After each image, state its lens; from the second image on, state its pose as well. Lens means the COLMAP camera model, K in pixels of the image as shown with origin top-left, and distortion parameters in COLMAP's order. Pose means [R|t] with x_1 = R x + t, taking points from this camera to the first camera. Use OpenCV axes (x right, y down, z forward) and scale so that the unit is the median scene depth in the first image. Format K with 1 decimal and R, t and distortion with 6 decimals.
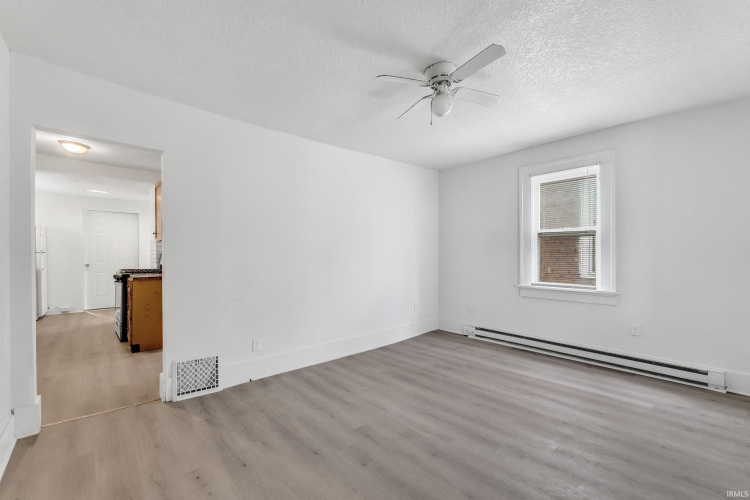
lens RADIAL K [[321.6, 0, 374.8], [0, 321.6, 253.3], [0, 0, 1]] dist [0.002170, -0.001387]
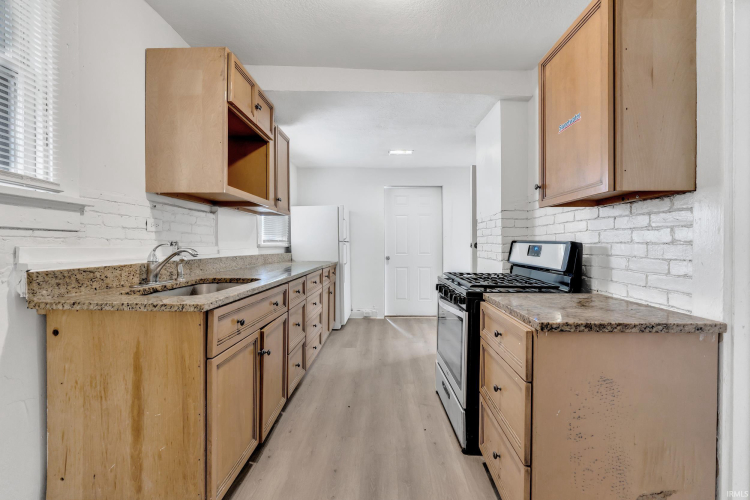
lens RADIAL K [[321.6, 0, 372.7], [0, 321.6, 249.4], [0, 0, 1]] dist [0.002170, -0.001387]
pose [[0.731776, 0.011770, -0.681444, -0.410178], [-0.003309, 0.999900, 0.013717, 0.006008], [0.681538, -0.007783, 0.731742, 0.428299]]
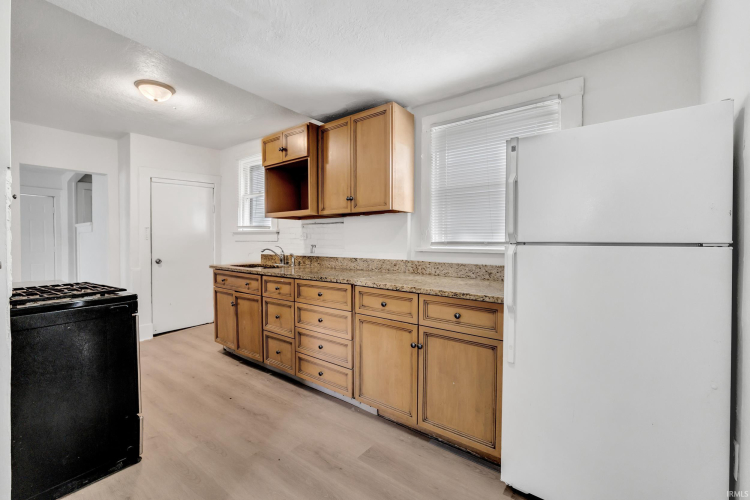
lens RADIAL K [[321.6, 0, 378.9], [0, 321.6, 252.0], [0, 0, 1]] dist [0.002170, -0.001387]
pose [[-0.978852, 0.002207, -0.204557, -0.769636], [-0.004158, 0.999520, 0.030684, -0.001780], [0.204526, 0.030885, -0.978374, 1.083573]]
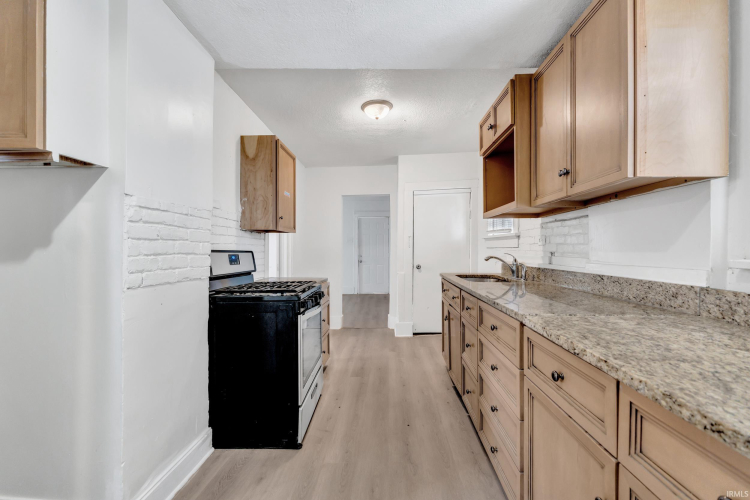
lens RADIAL K [[321.6, 0, 370.6], [0, 321.6, 254.0], [0, 0, 1]] dist [0.002170, -0.001387]
pose [[-0.716927, -0.010066, 0.697076, -0.881870], [0.000703, 0.999885, 0.015162, -0.000505], [-0.697148, 0.011360, -0.716837, 0.944910]]
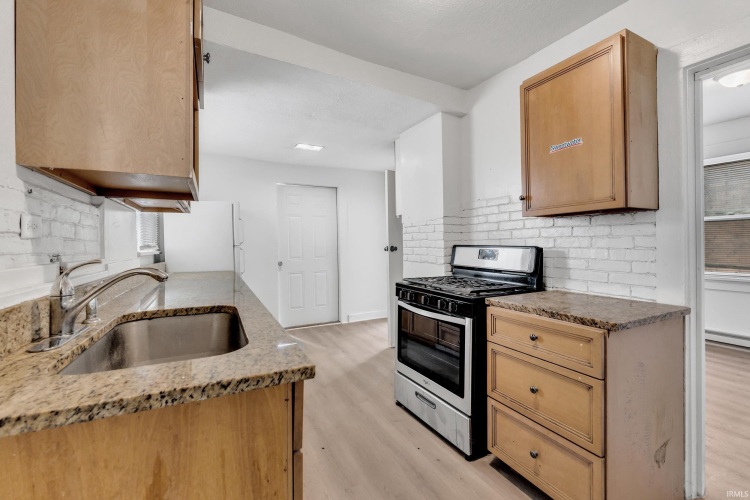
lens RADIAL K [[321.6, 0, 371.9], [0, 321.6, 246.8], [0, 0, 1]] dist [0.002170, -0.001387]
pose [[0.969221, -0.007044, -0.246091, -0.554895], [0.008753, 0.999945, 0.005852, -0.000775], [0.246036, -0.007826, 0.969229, 0.395605]]
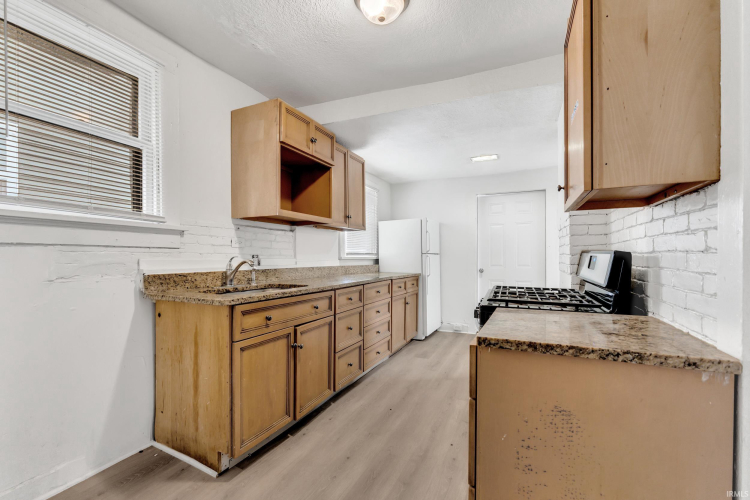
lens RADIAL K [[321.6, 0, 372.0], [0, 321.6, 262.6], [0, 0, 1]] dist [0.002170, -0.001387]
pose [[0.398484, 0.014019, -0.917068, -0.333833], [0.001894, 0.999868, 0.016108, 0.006845], [0.917173, -0.008155, 0.398405, 0.500894]]
